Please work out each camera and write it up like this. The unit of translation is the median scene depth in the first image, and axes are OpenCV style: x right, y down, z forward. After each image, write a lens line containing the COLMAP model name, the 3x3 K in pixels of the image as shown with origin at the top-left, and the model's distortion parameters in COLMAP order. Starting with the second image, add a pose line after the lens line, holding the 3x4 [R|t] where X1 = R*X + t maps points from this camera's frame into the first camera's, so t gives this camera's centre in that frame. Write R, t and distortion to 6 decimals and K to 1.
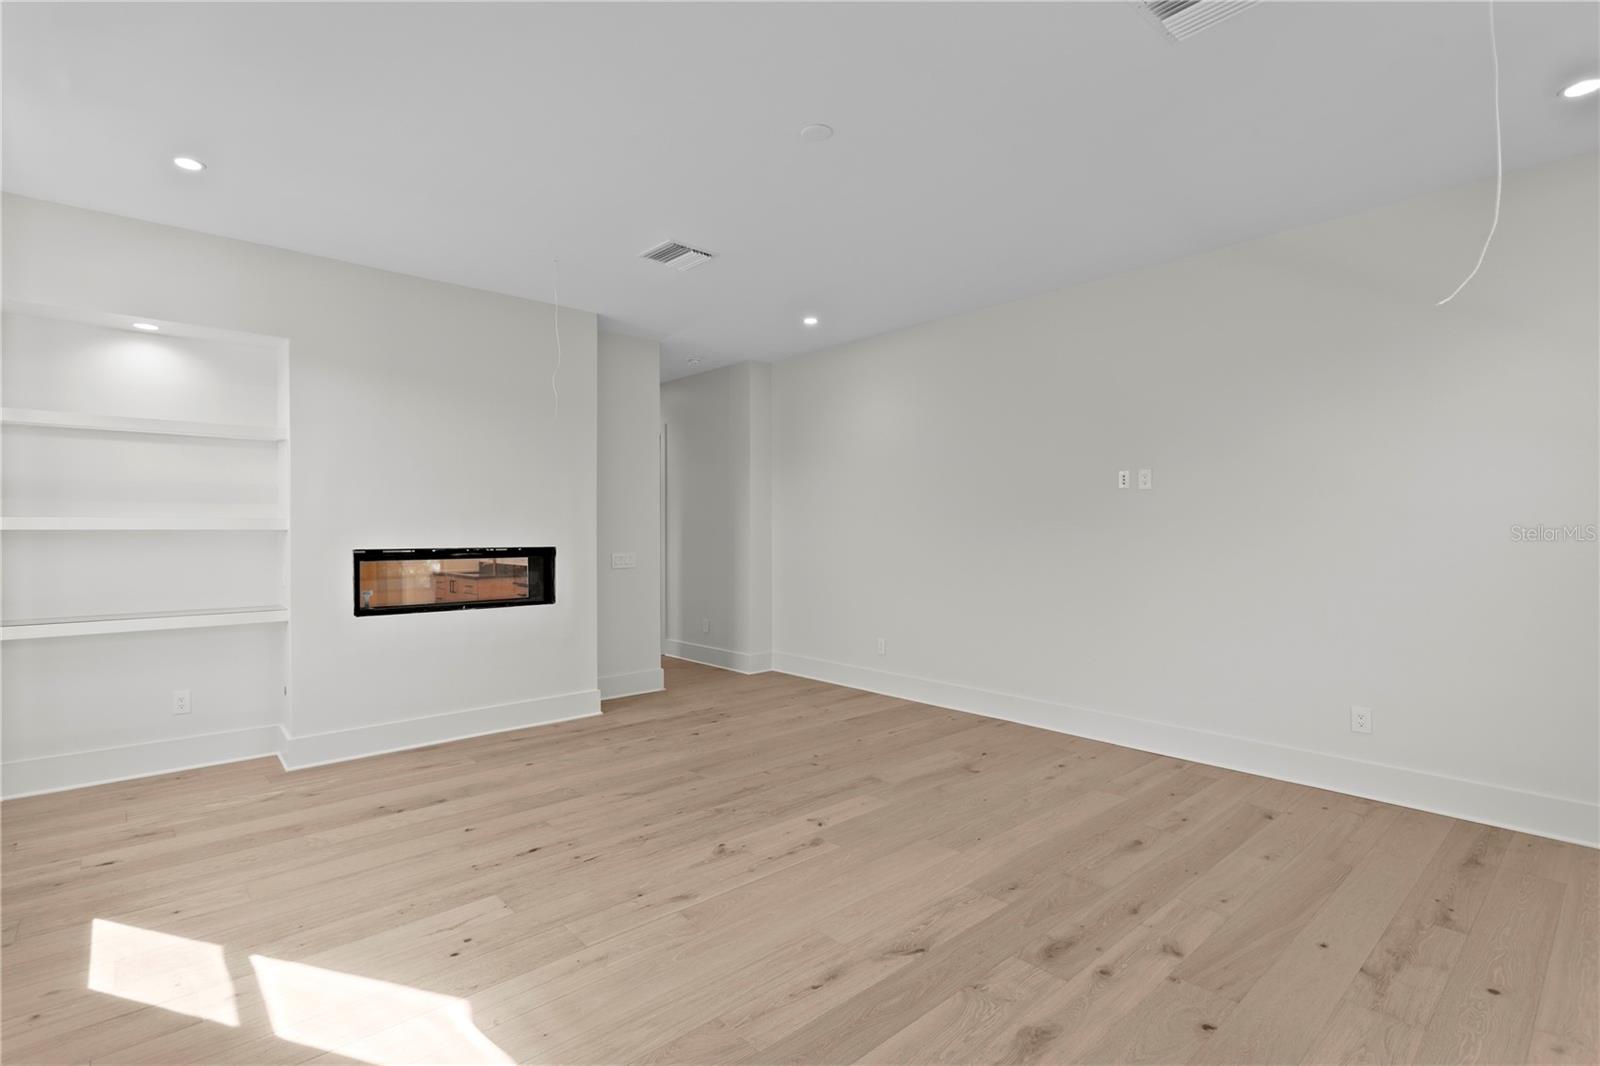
lens RADIAL K [[753.6, 0, 802.2], [0, 753.6, 527.9], [0, 0, 1]] dist [-0.017706, -0.000610]
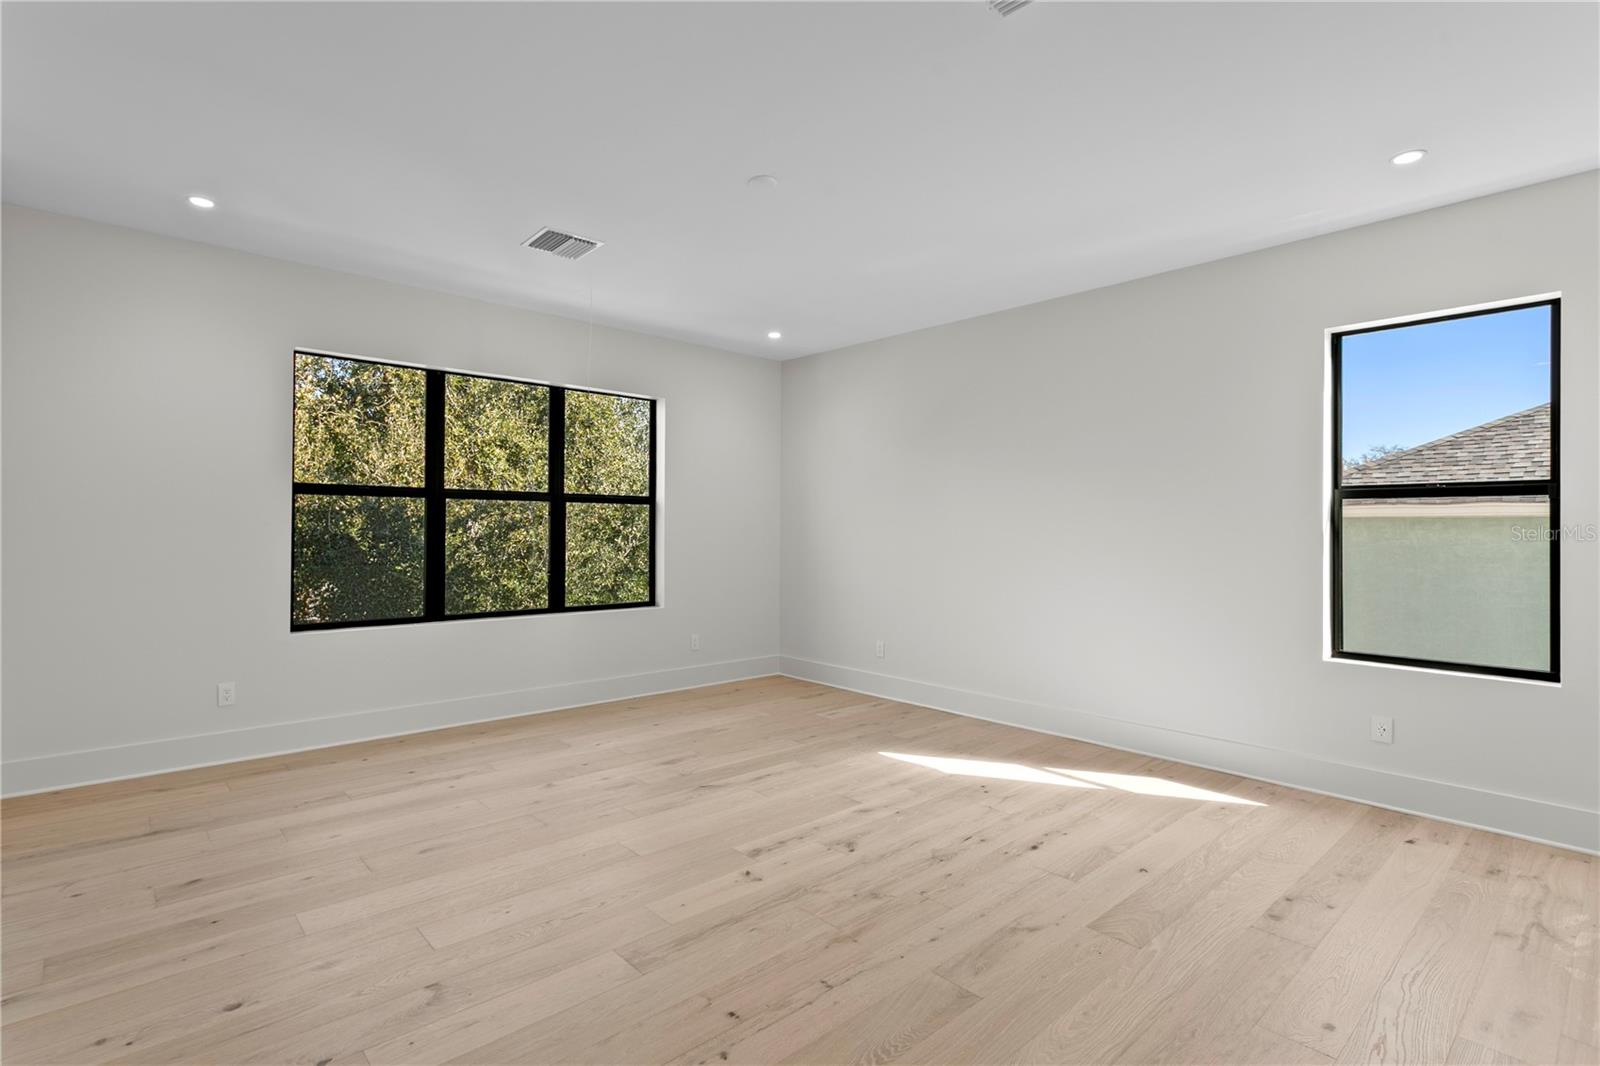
lens RADIAL K [[753.6, 0, 800.7], [0, 753.6, 527.2], [0, 0, 1]] dist [-0.017706, -0.000610]
pose [[-0.999953, -0.004348, -0.008718, -0.029120], [-0.004319, 0.999985, -0.003335, -0.000097], [0.008732, -0.003297, -0.999956, 1.968566]]
